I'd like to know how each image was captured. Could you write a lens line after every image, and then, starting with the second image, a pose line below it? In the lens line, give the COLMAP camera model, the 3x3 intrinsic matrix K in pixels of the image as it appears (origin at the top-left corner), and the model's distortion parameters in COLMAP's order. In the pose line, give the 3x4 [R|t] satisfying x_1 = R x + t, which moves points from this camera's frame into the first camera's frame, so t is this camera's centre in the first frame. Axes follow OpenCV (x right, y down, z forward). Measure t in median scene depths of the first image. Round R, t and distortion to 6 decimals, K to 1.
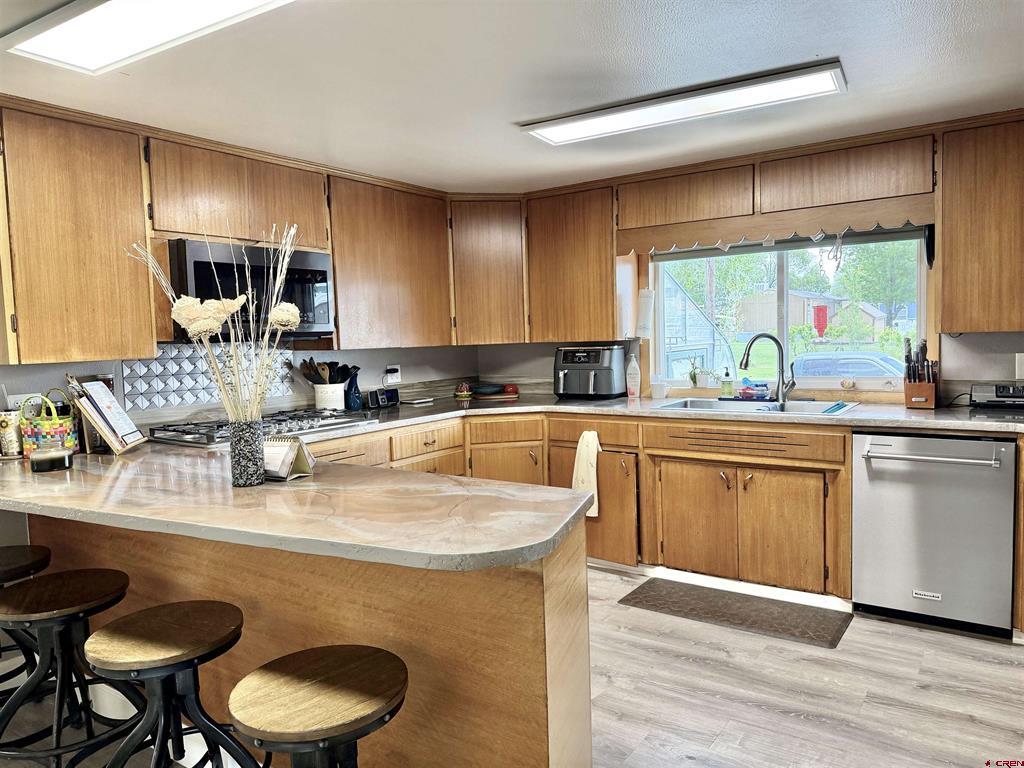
lens RADIAL K [[717.4, 0, 512.0], [0, 717.4, 384.0], [0, 0, 1]] dist [0.077909, -0.109701]
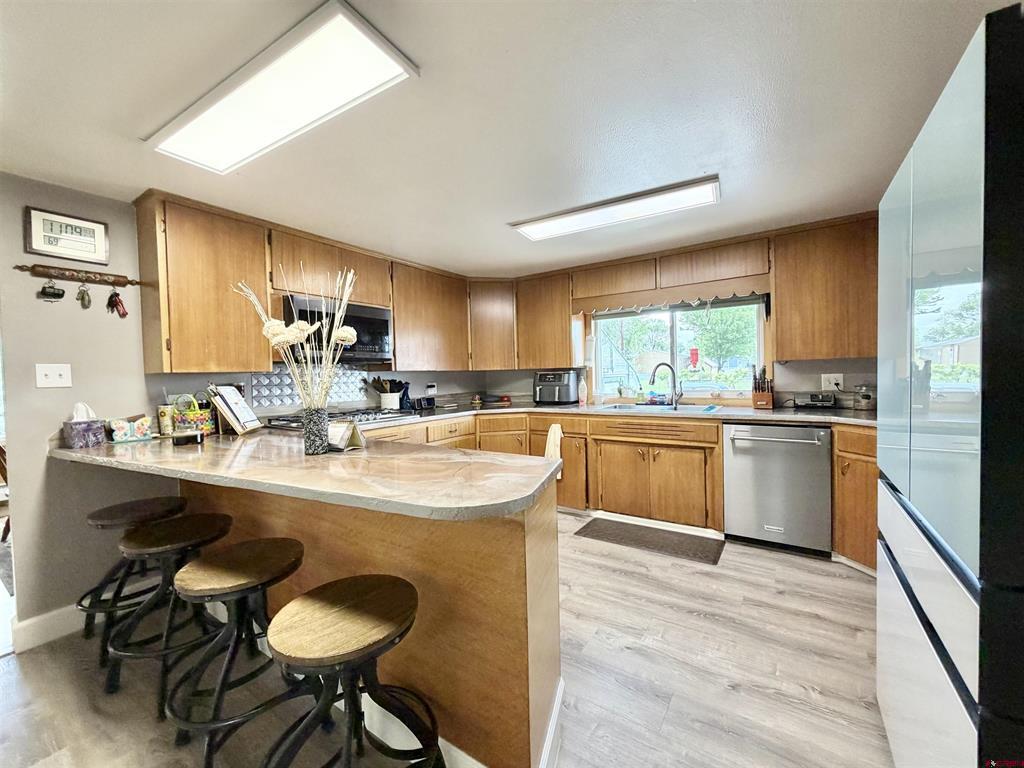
lens RADIAL K [[410.3, 0, 516.7], [0, 410.3, 383.5], [0, 0, 1]] dist [-0.004501, -0.000305]
pose [[0.999801, 0.004936, 0.019345, 0.006377], [-0.004012, 0.998863, -0.047499, 0.024405], [-0.019558, 0.047412, 0.998684, 0.120051]]
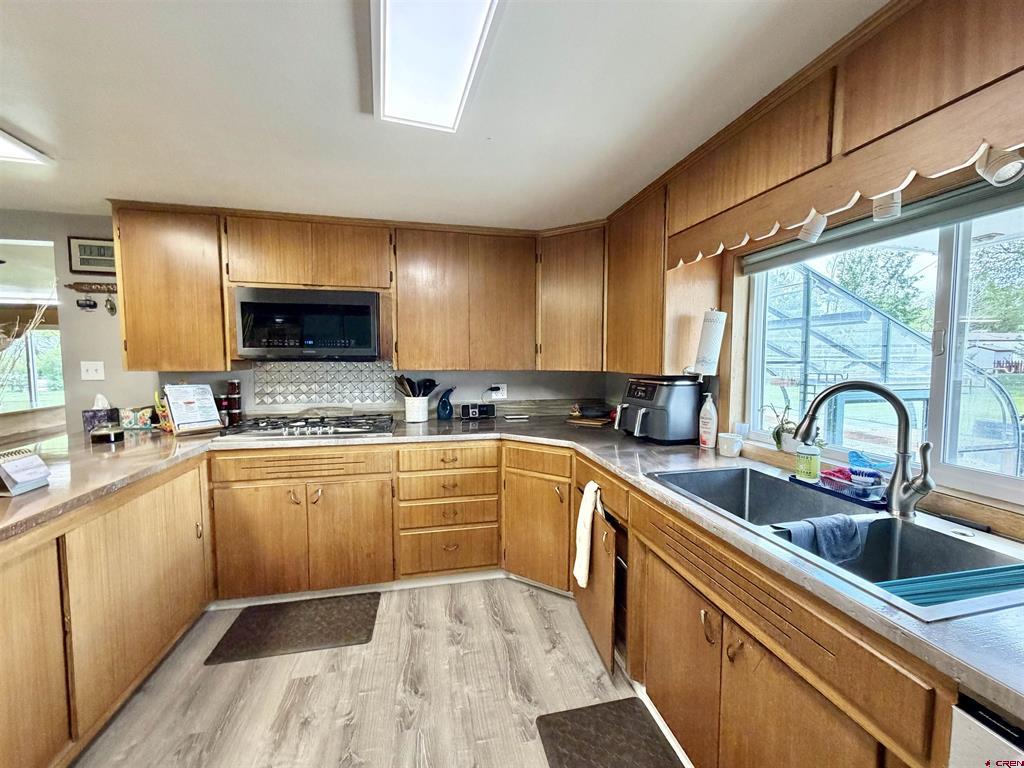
lens RADIAL K [[410.3, 0, 516.7], [0, 410.3, 383.5], [0, 0, 1]] dist [-0.004501, -0.000305]
pose [[0.739753, 0.074980, -0.668688, 0.421380], [-0.070946, 0.996924, 0.033300, -0.070178], [0.669128, 0.022807, 0.742797, 0.697552]]
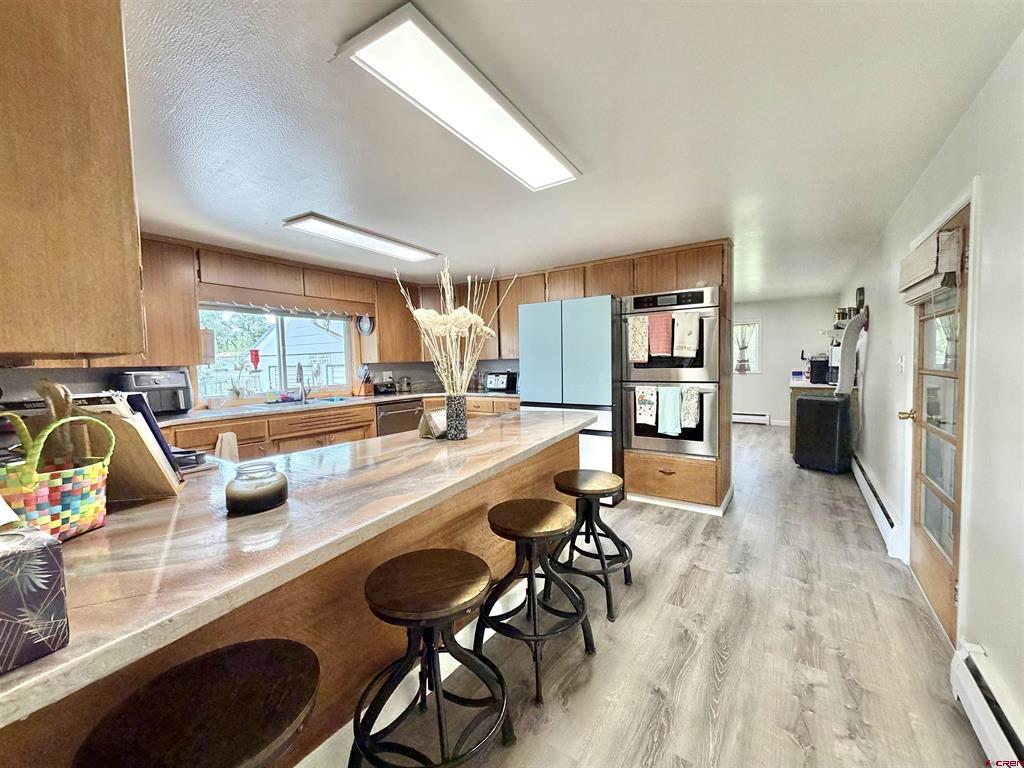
lens RADIAL K [[410.3, 0, 516.7], [0, 410.3, 383.5], [0, 0, 1]] dist [-0.004501, -0.000305]
pose [[-0.009548, -0.021419, 0.999725, -0.775546], [0.094312, 0.995295, 0.022224, 0.011937], [-0.995497, 0.094498, -0.007483, 0.564263]]
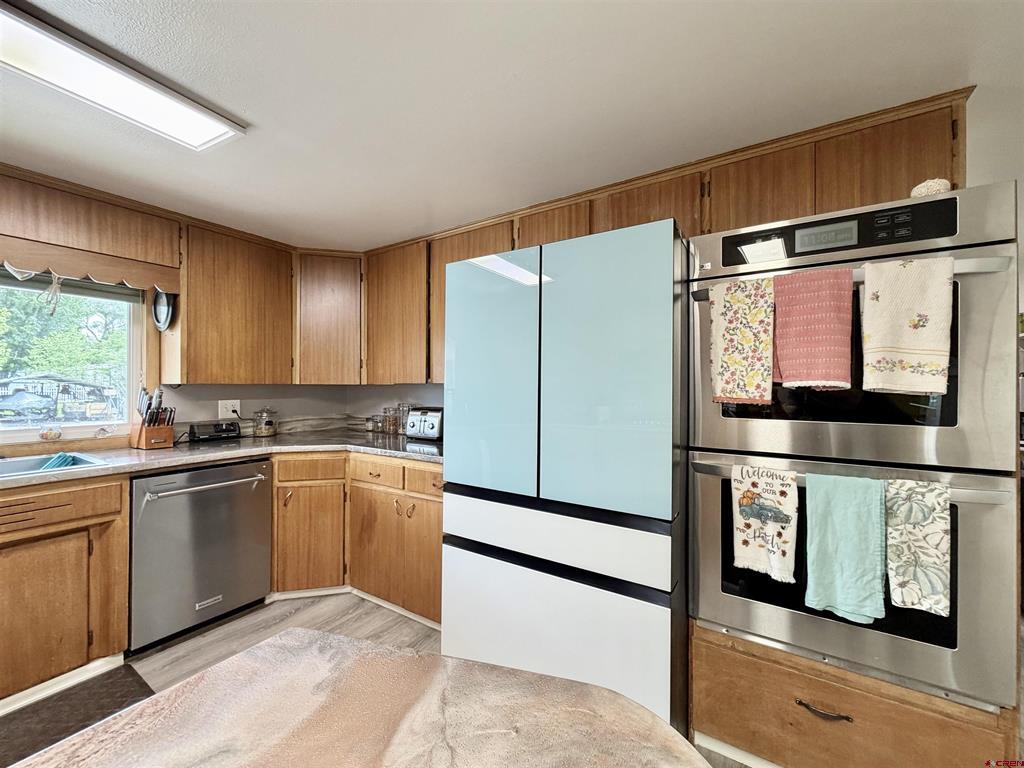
lens RADIAL K [[410.3, 0, 516.7], [0, 410.3, 383.5], [0, 0, 1]] dist [-0.004501, -0.000305]
pose [[-0.041410, 0.035580, 0.998509, -0.123379], [0.069335, 0.997059, -0.032653, -0.009377], [-0.996734, 0.067879, -0.043755, 0.473114]]
